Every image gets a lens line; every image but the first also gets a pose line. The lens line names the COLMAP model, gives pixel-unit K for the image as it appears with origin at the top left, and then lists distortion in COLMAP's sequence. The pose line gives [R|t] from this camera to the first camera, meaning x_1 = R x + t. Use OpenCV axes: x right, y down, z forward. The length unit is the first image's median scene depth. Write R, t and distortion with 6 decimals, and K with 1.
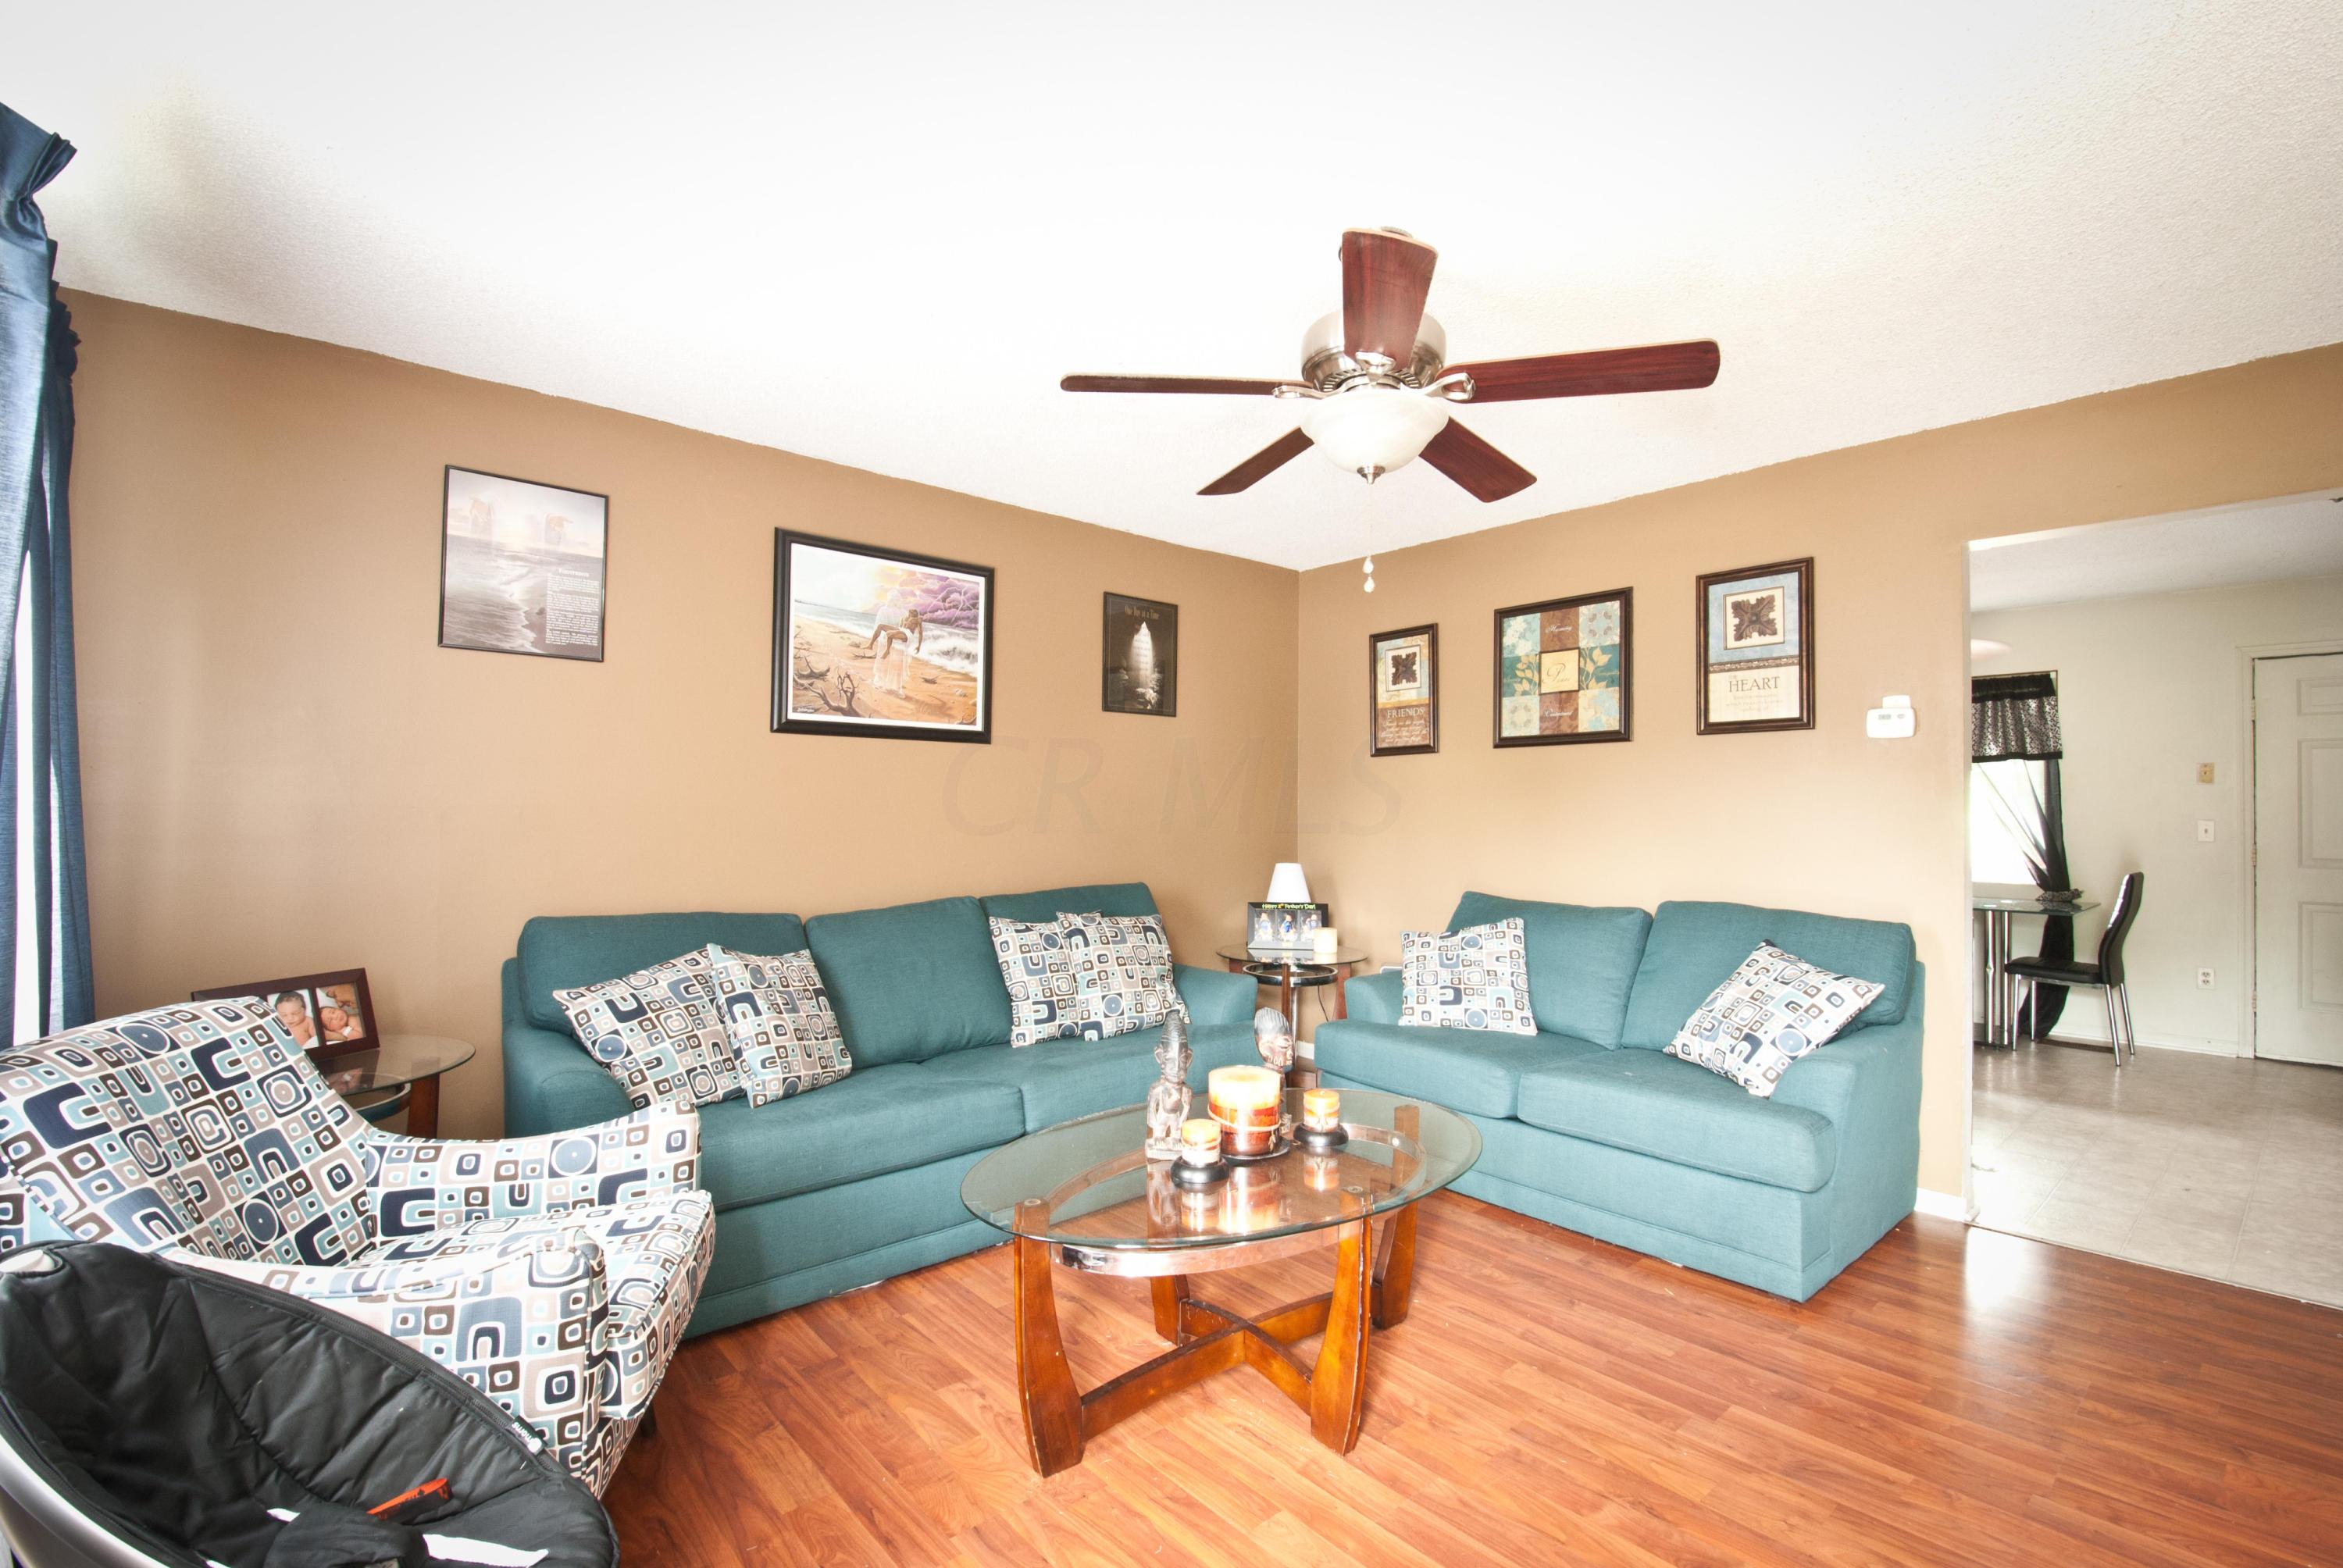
lens RADIAL K [[1028.2, 0, 1184.1], [0, 1028.2, 792.2], [0, 0, 1]] dist [0.020770, -0.026032]
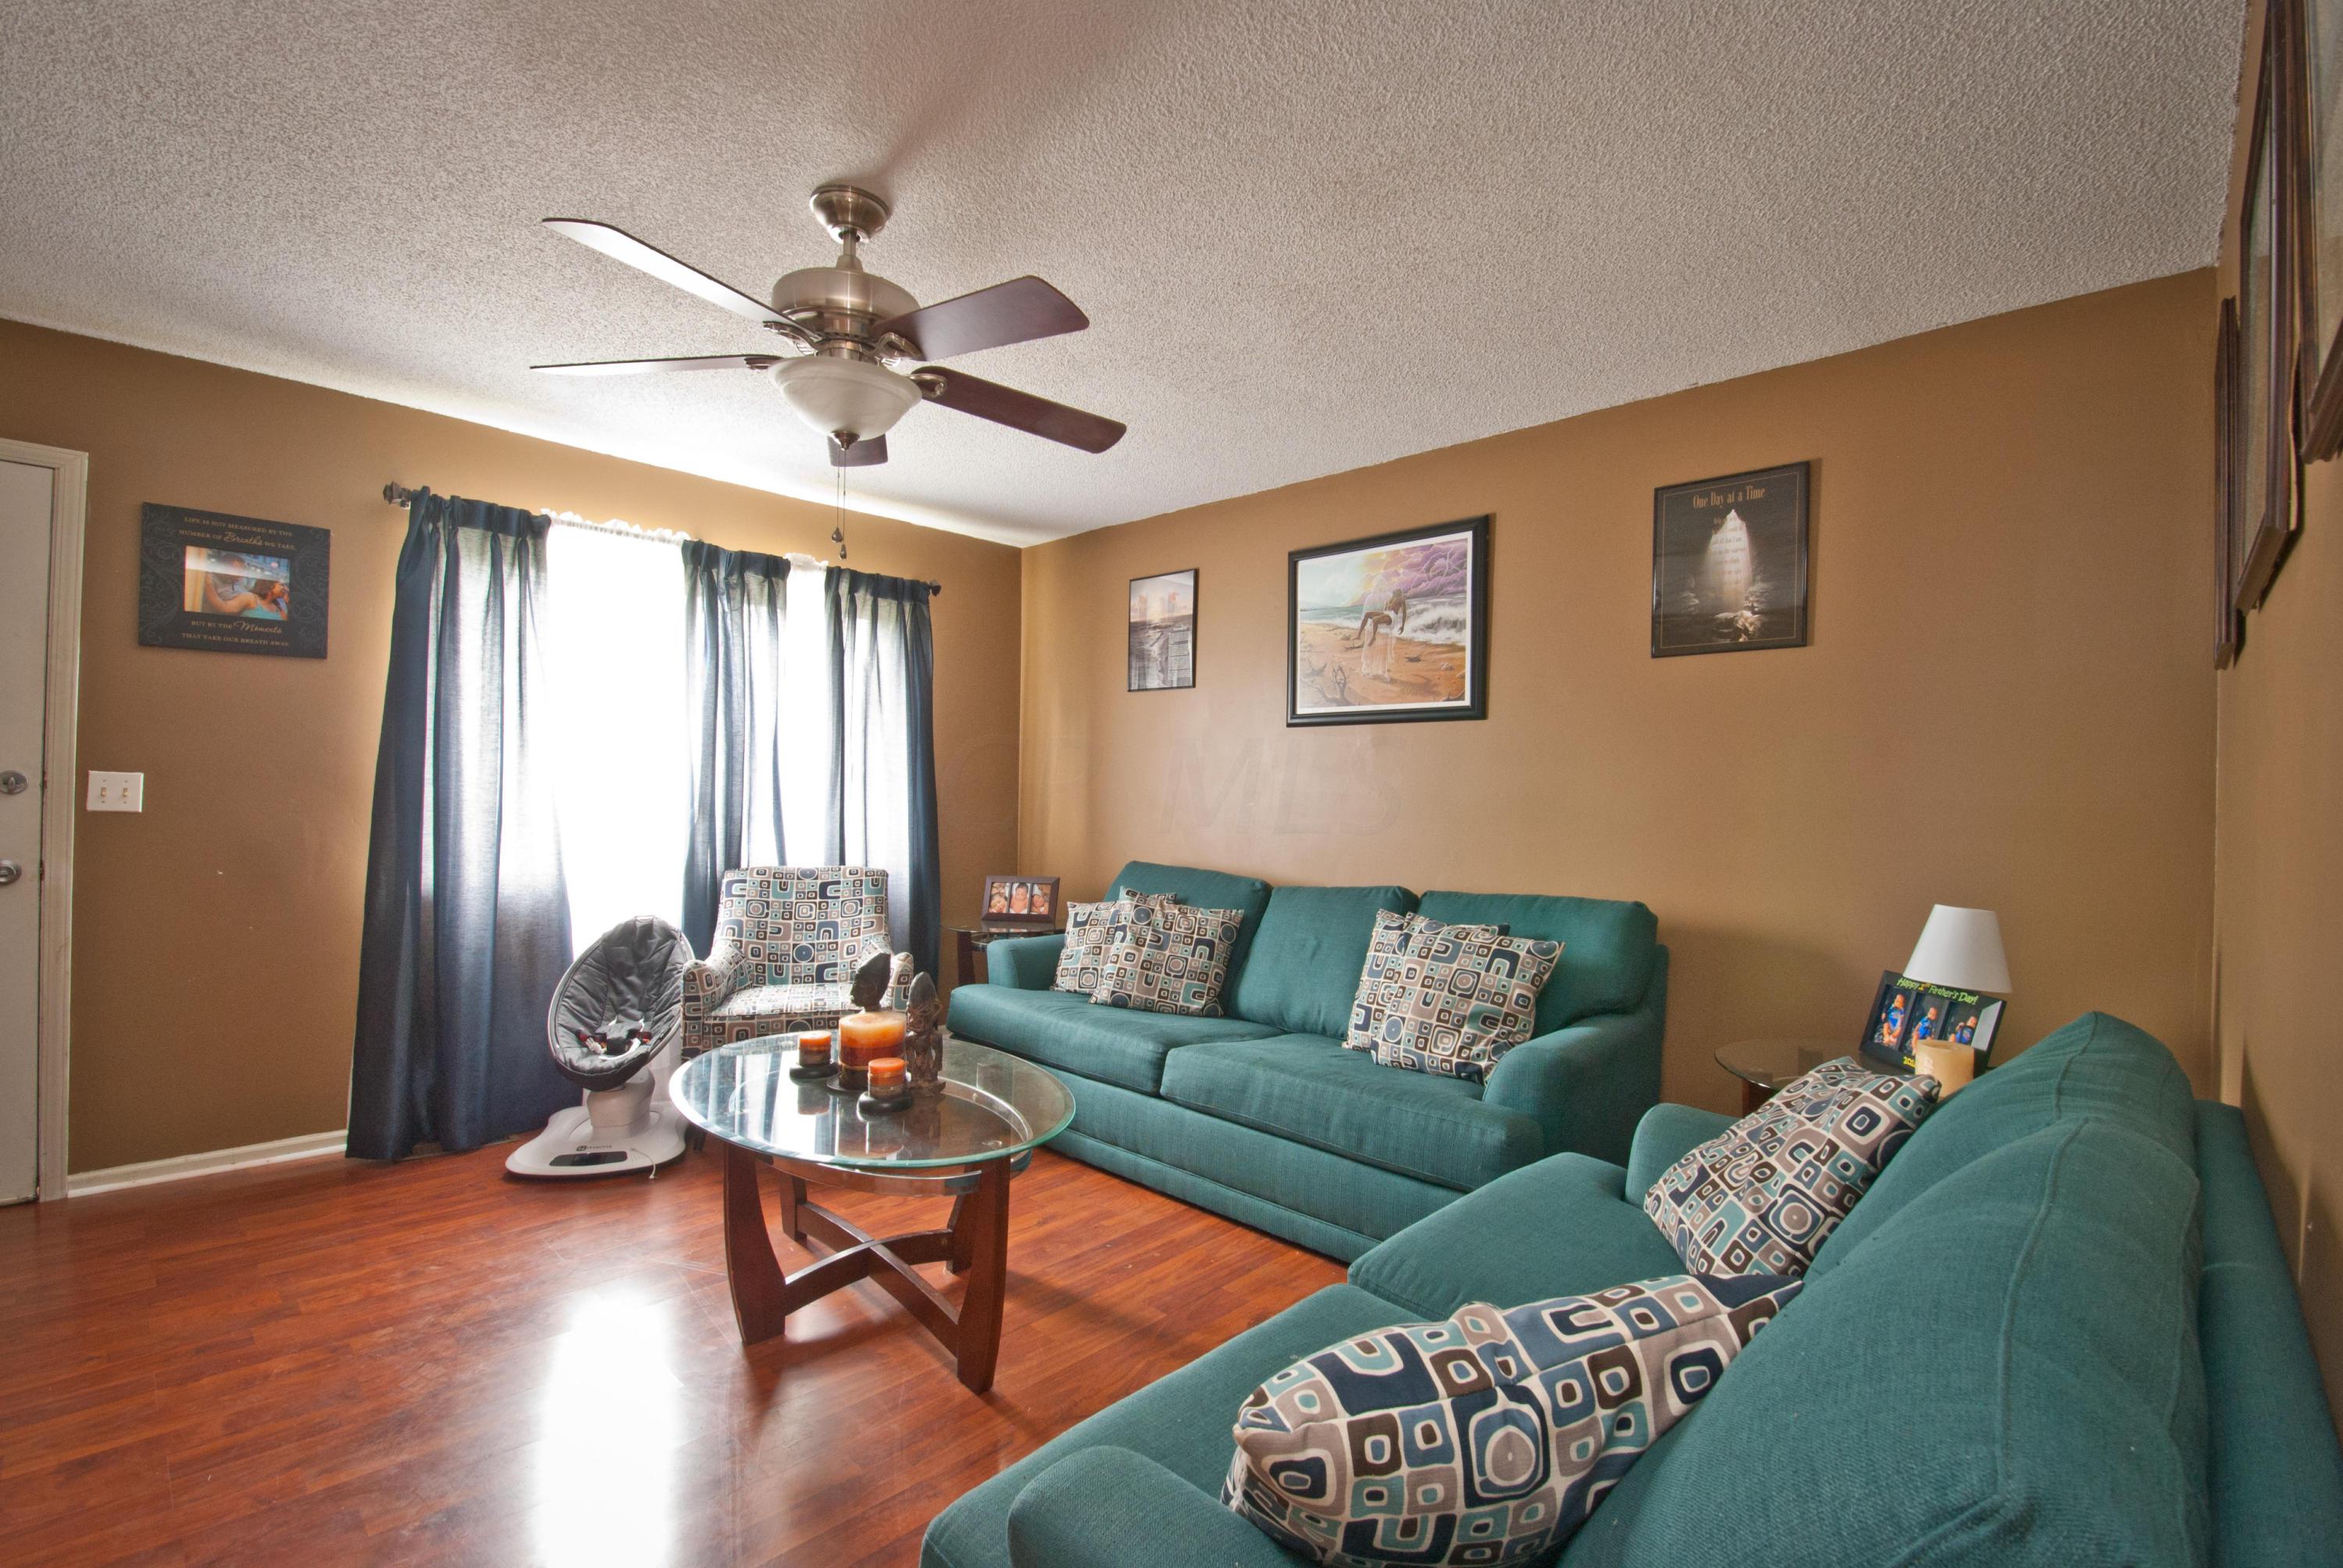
lens RADIAL K [[1028.2, 0, 1184.1], [0, 1028.2, 792.2], [0, 0, 1]] dist [0.020770, -0.026032]
pose [[0.092180, -0.005295, -0.995728, 0.682182], [-0.000184, 0.999986, -0.005334, 0.020143], [0.995742, 0.000675, 0.092178, 0.699385]]
